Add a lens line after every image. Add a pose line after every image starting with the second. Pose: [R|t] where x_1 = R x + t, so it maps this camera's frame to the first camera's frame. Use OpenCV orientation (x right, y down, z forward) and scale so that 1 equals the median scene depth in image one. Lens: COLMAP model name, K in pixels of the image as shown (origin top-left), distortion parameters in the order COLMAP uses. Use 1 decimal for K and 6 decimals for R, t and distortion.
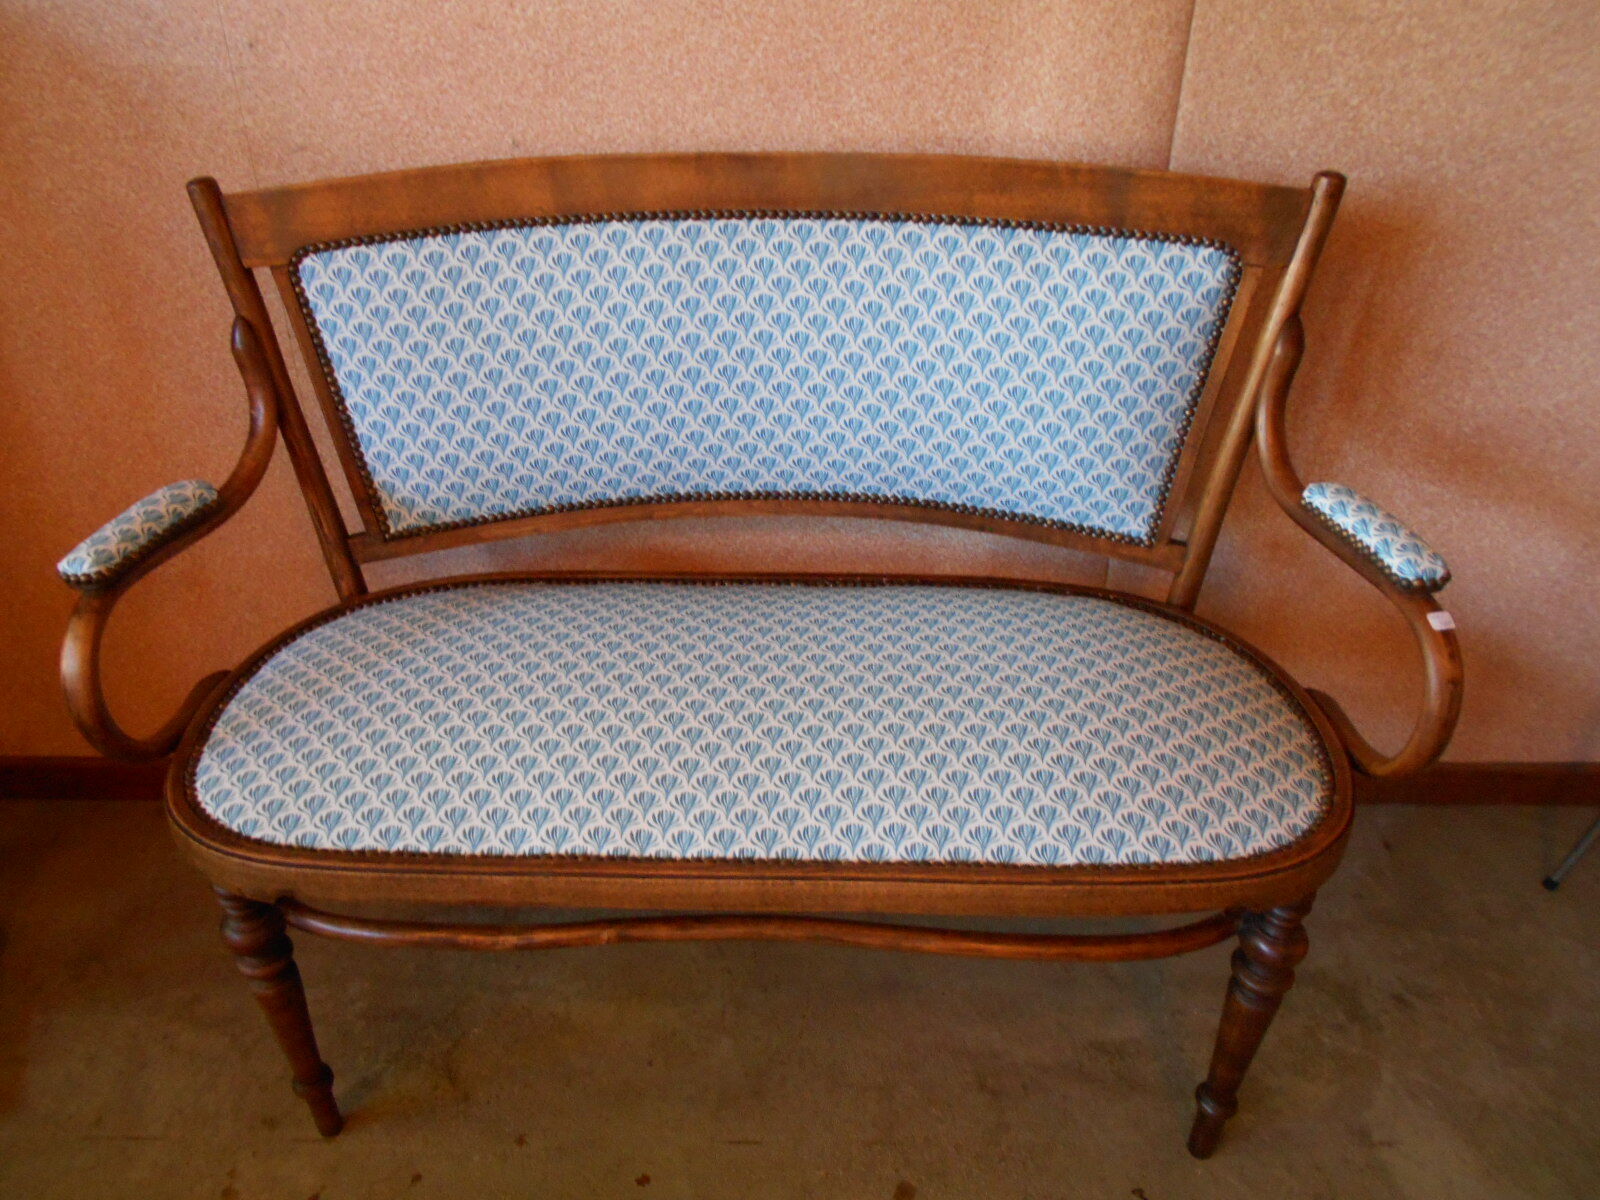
lens RADIAL K [[1264.7, 0, 800.0], [0, 1264.7, 600.0], [0, 0, 1]] dist [-0.024824, 0.028772]
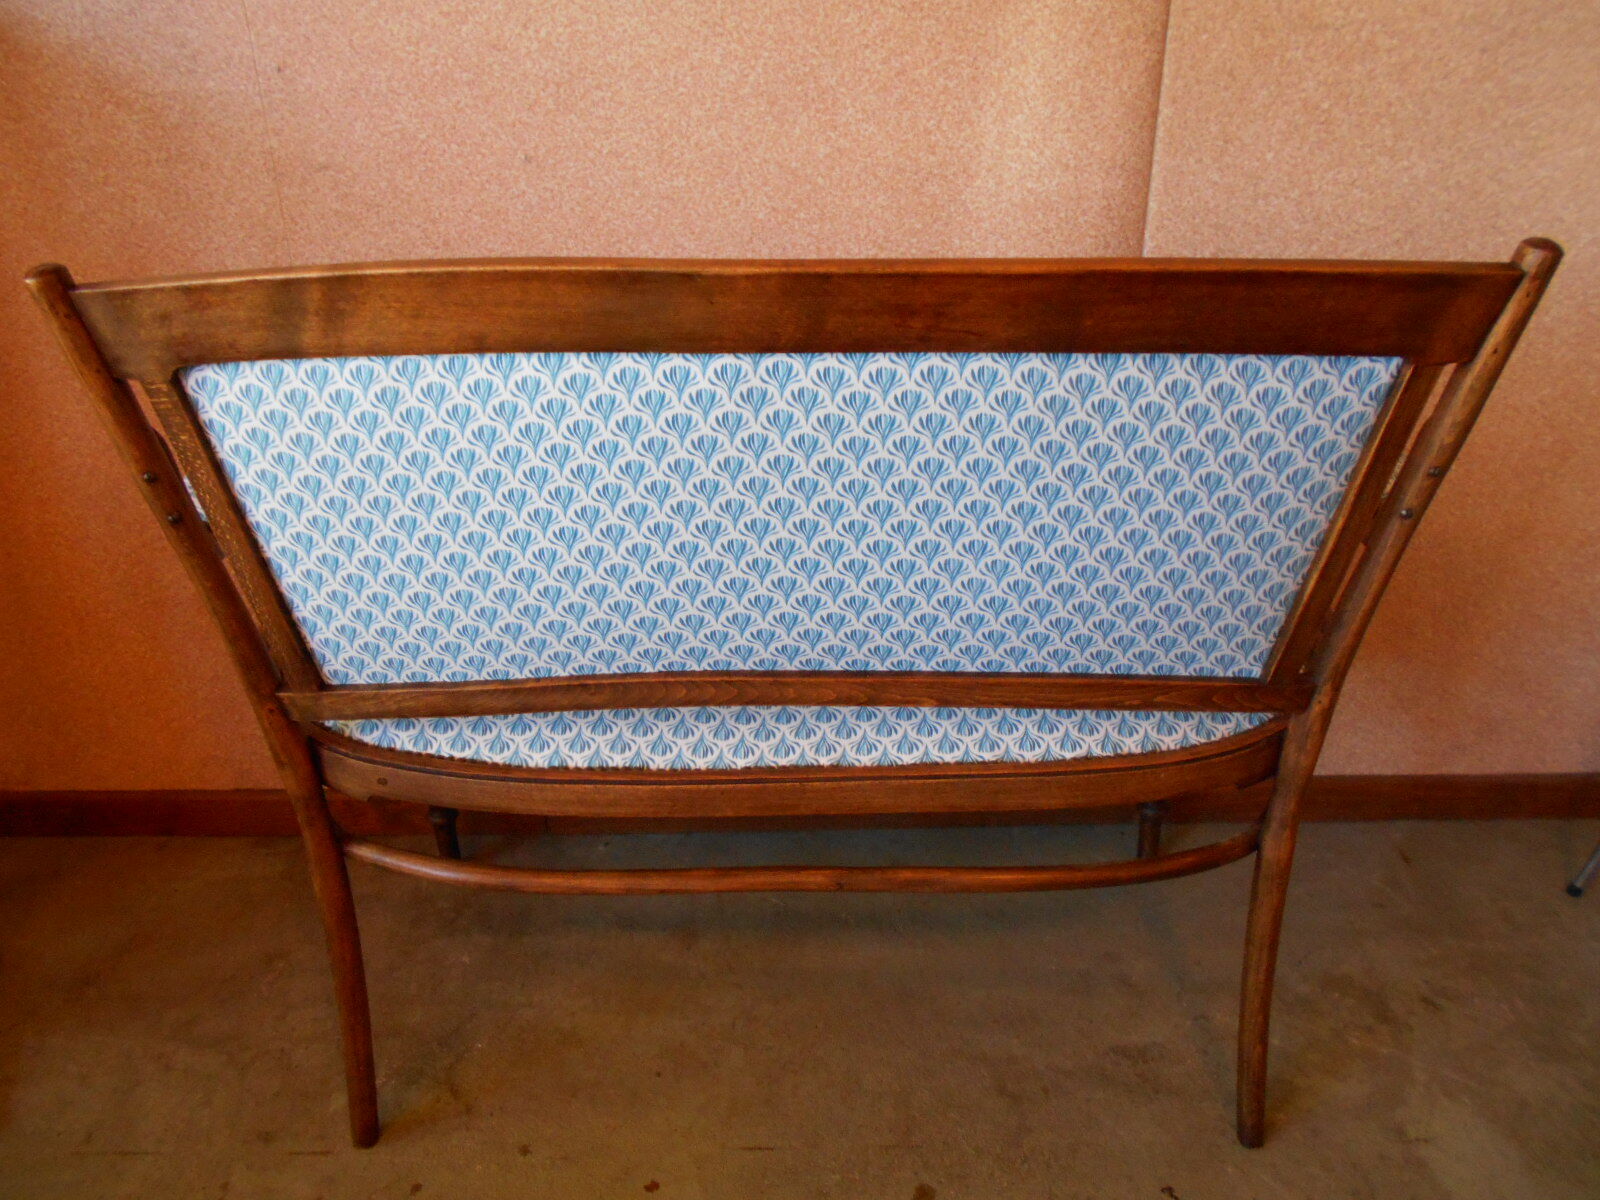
lens RADIAL K [[1264.7, 0, 800.0], [0, 1264.7, 600.0], [0, 0, 1]] dist [-0.024824, 0.028772]
pose [[0.999879, -0.015407, -0.002207, -0.002544], [0.015082, 0.994144, -0.107009, 0.118296], [0.003843, 0.106962, 0.994256, -0.003428]]
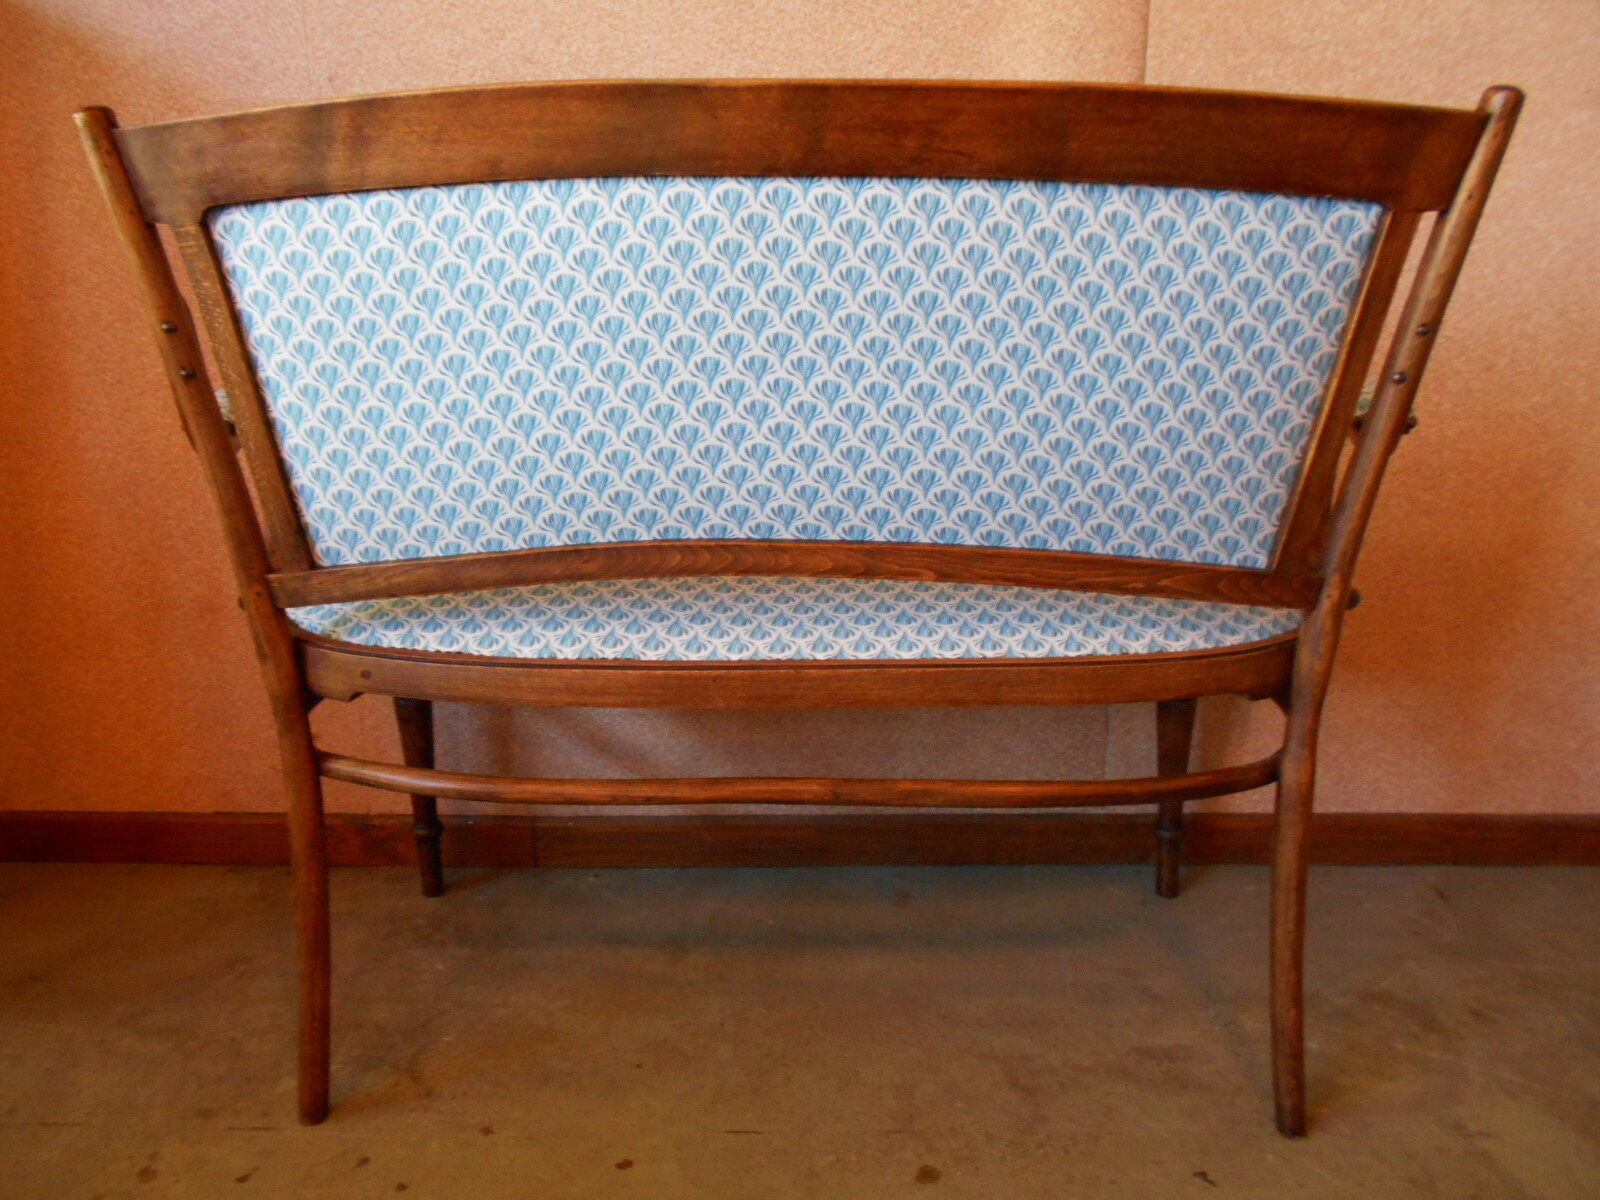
lens RADIAL K [[1260.4, 0, 800.0], [0, 1260.4, 600.0], [0, 0, 1]] dist [-0.010157, 0.001587]
pose [[0.999924, -0.001895, -0.012157, 0.006663], [-0.002041, 0.948849, -0.315724, 0.360906], [0.012134, 0.315724, 0.948773, 0.060436]]
